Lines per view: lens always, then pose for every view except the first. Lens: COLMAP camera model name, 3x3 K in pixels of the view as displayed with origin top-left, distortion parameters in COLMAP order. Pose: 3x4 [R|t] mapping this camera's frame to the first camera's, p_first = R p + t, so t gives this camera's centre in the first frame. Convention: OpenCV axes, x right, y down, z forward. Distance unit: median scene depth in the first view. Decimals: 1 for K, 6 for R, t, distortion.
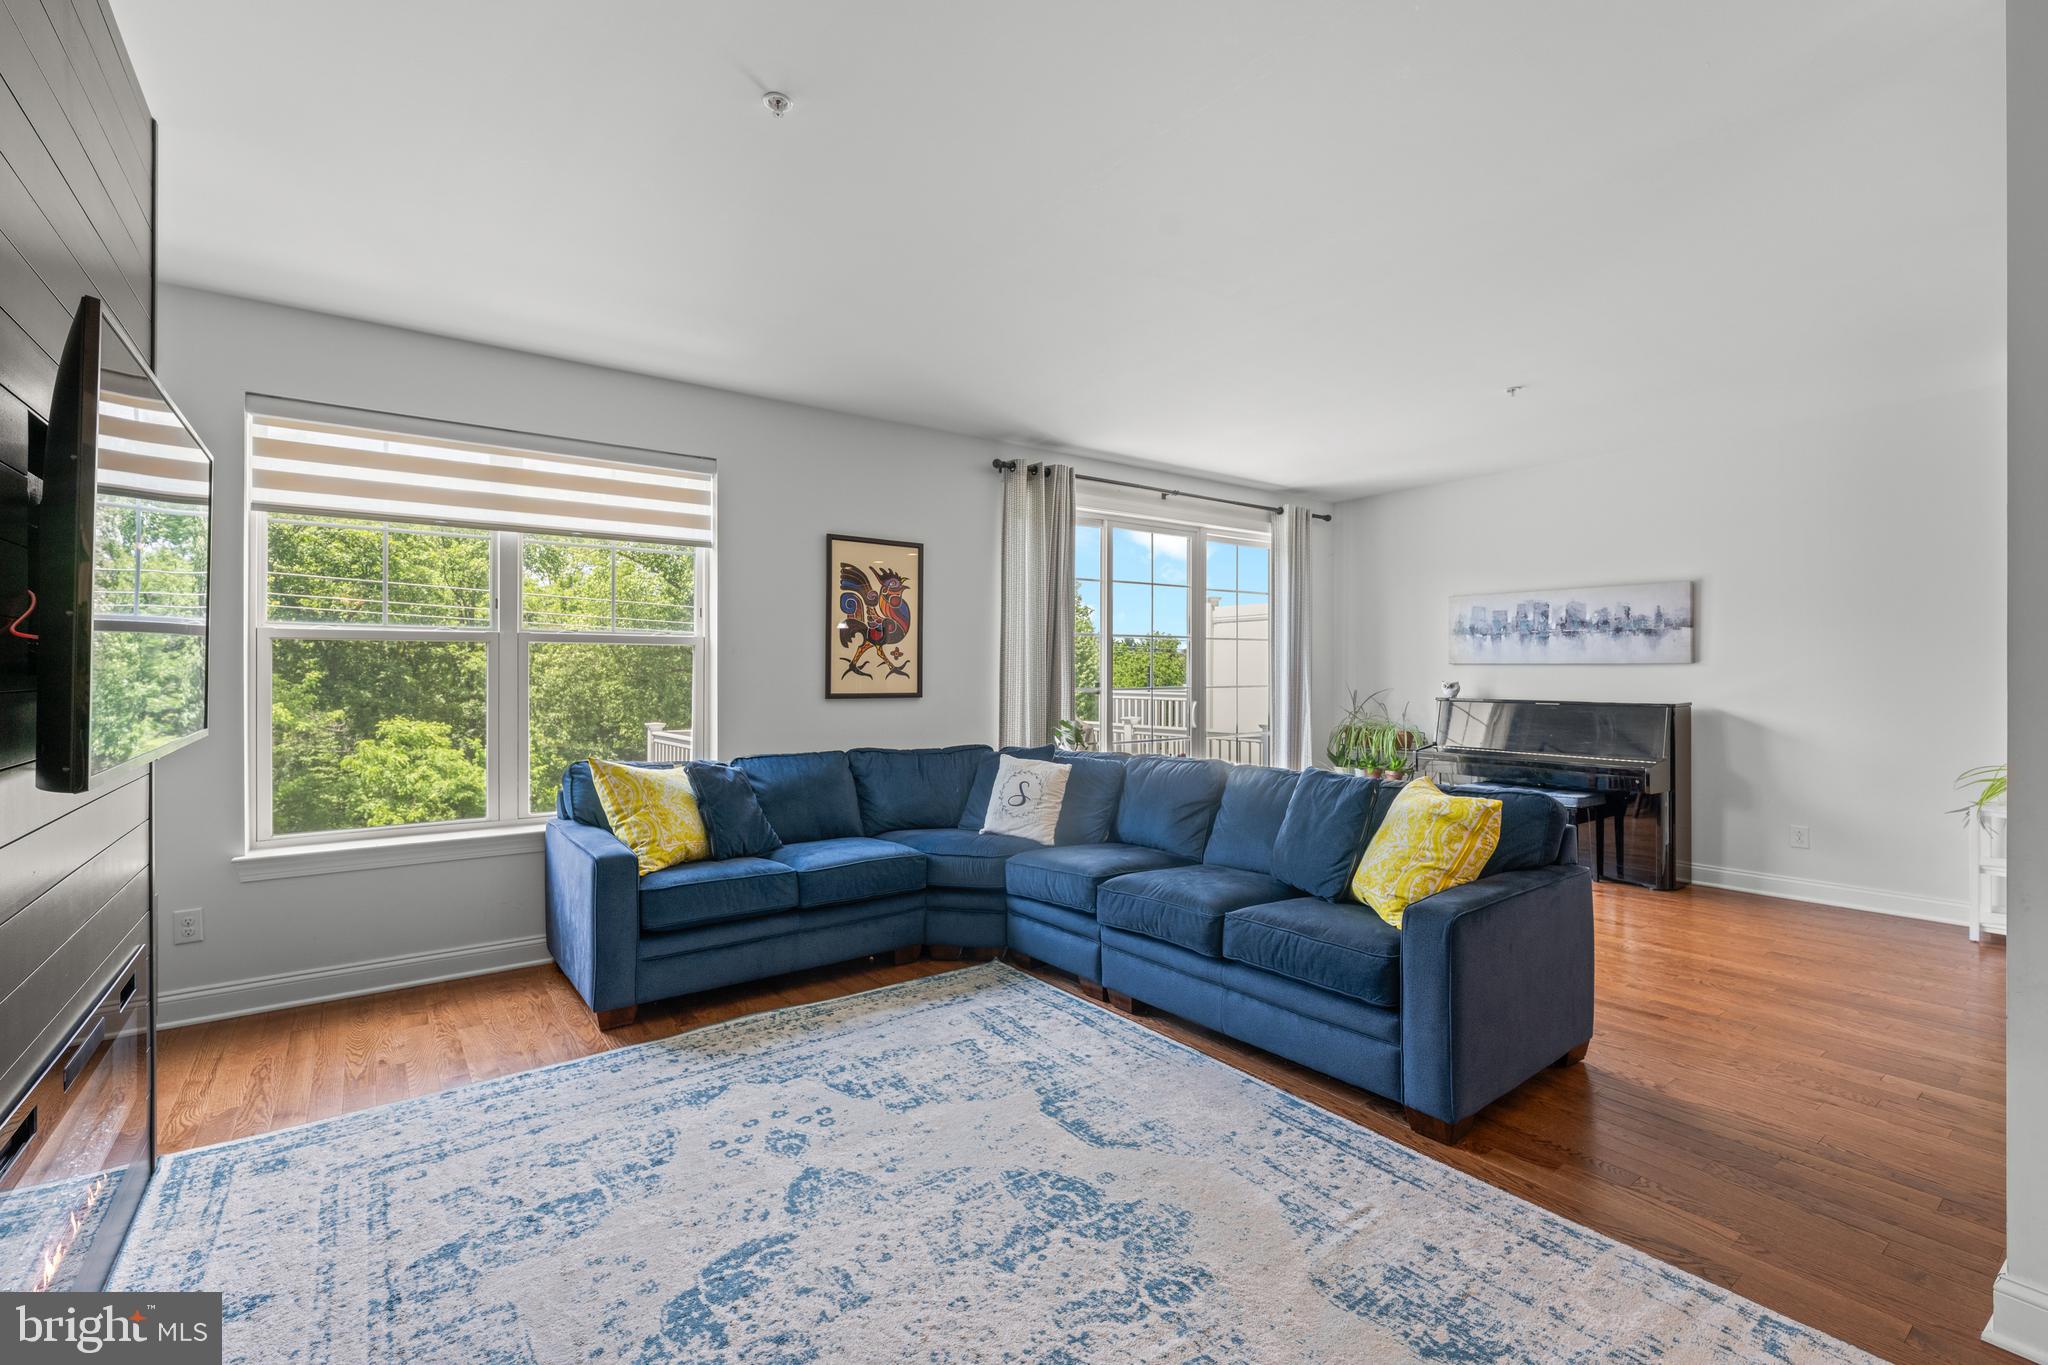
lens RADIAL K [[888.2, 0, 1020.8], [0, 888.2, 672.6], [0, 0, 1]] dist [-0.000327, -0.000057]
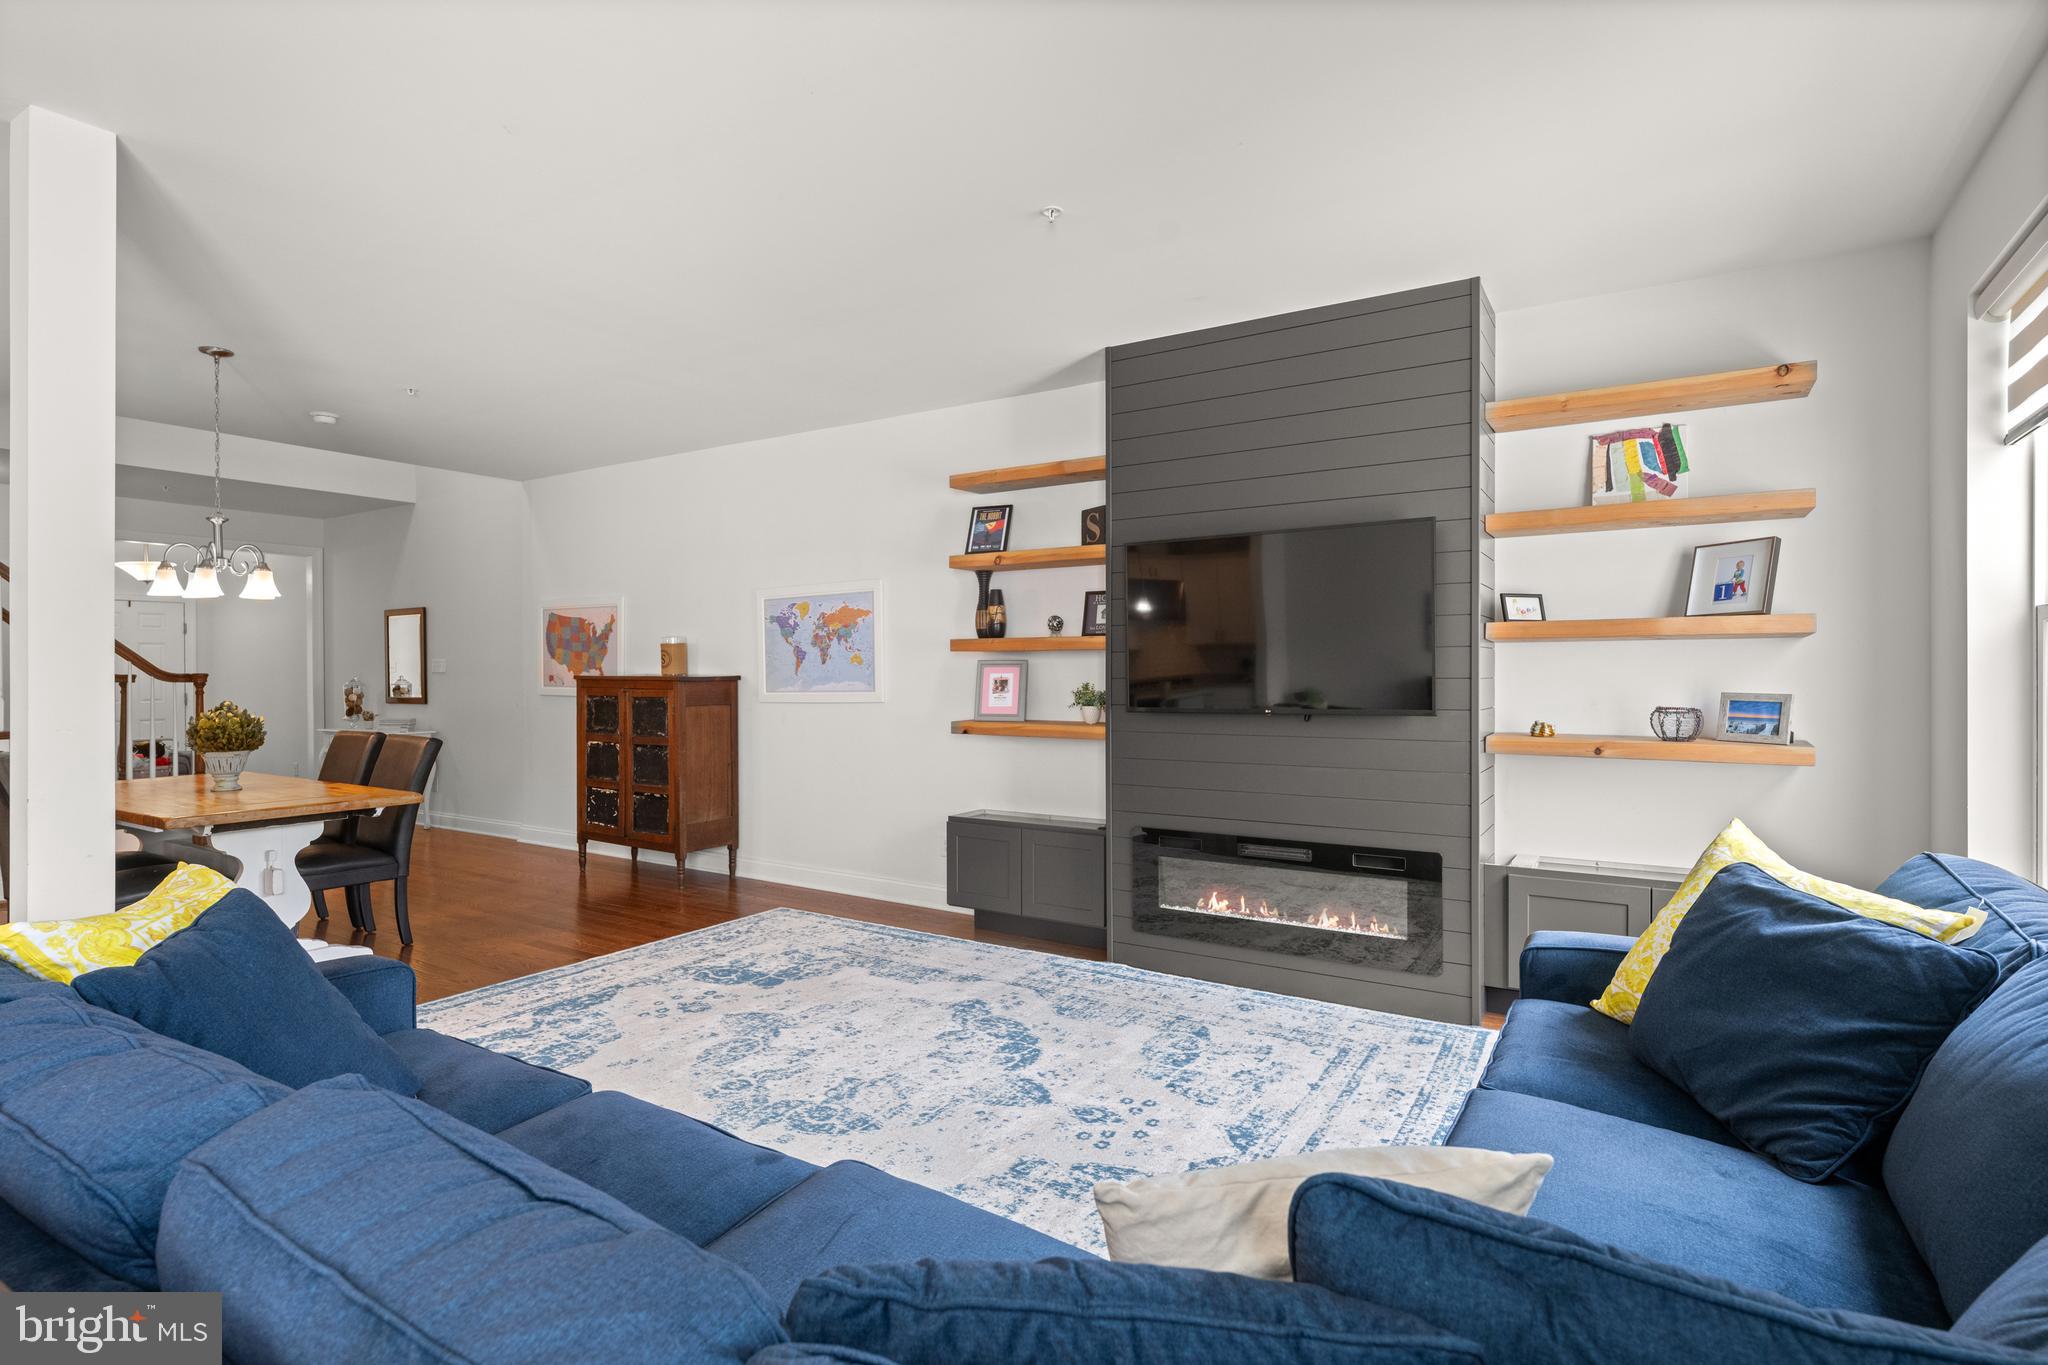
lens RADIAL K [[1016.4, 0, 1022.9], [0, 1016.4, 677.2], [0, 0, 1]] dist [-0.000453, -0.000045]
pose [[-0.932227, 0.001005, -0.361872, 0.128937], [-0.000078, 0.999996, 0.002978, 0.002173], [0.361874, 0.002804, -0.932223, 1.062900]]
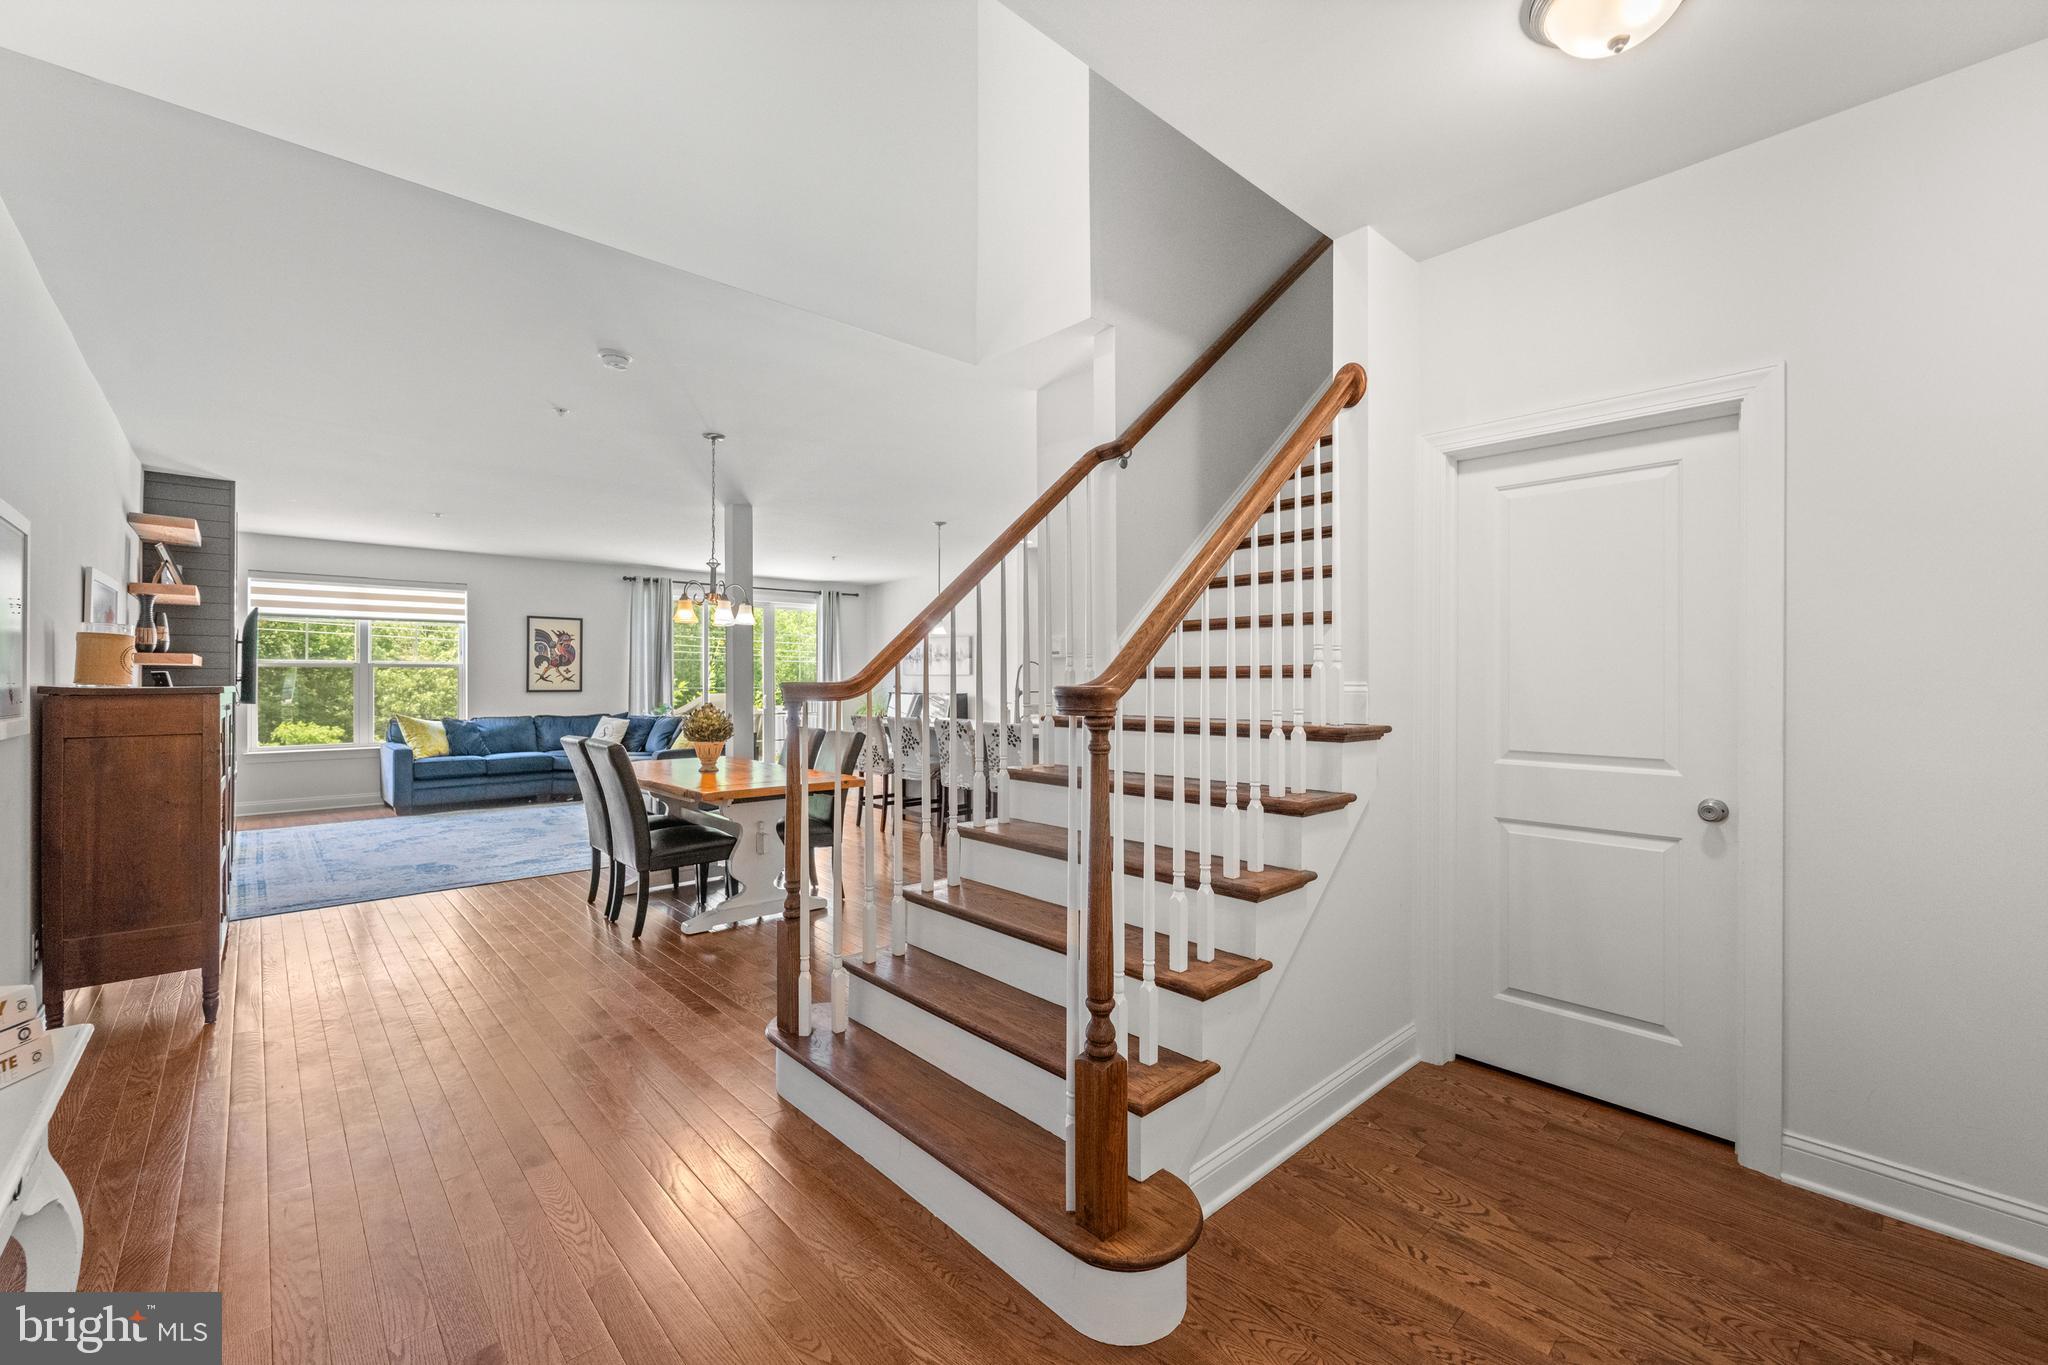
lens RADIAL K [[827.4, 0, 1017.5], [0, 827.4, 675.7], [0, 0, 1]] dist [-0.000045, -0.000041]
pose [[0.993875, -0.003067, 0.110471, 0.735400], [0.003401, 0.999990, -0.002832, -0.000868], [-0.110461, 0.003191, 0.993875, -1.114165]]
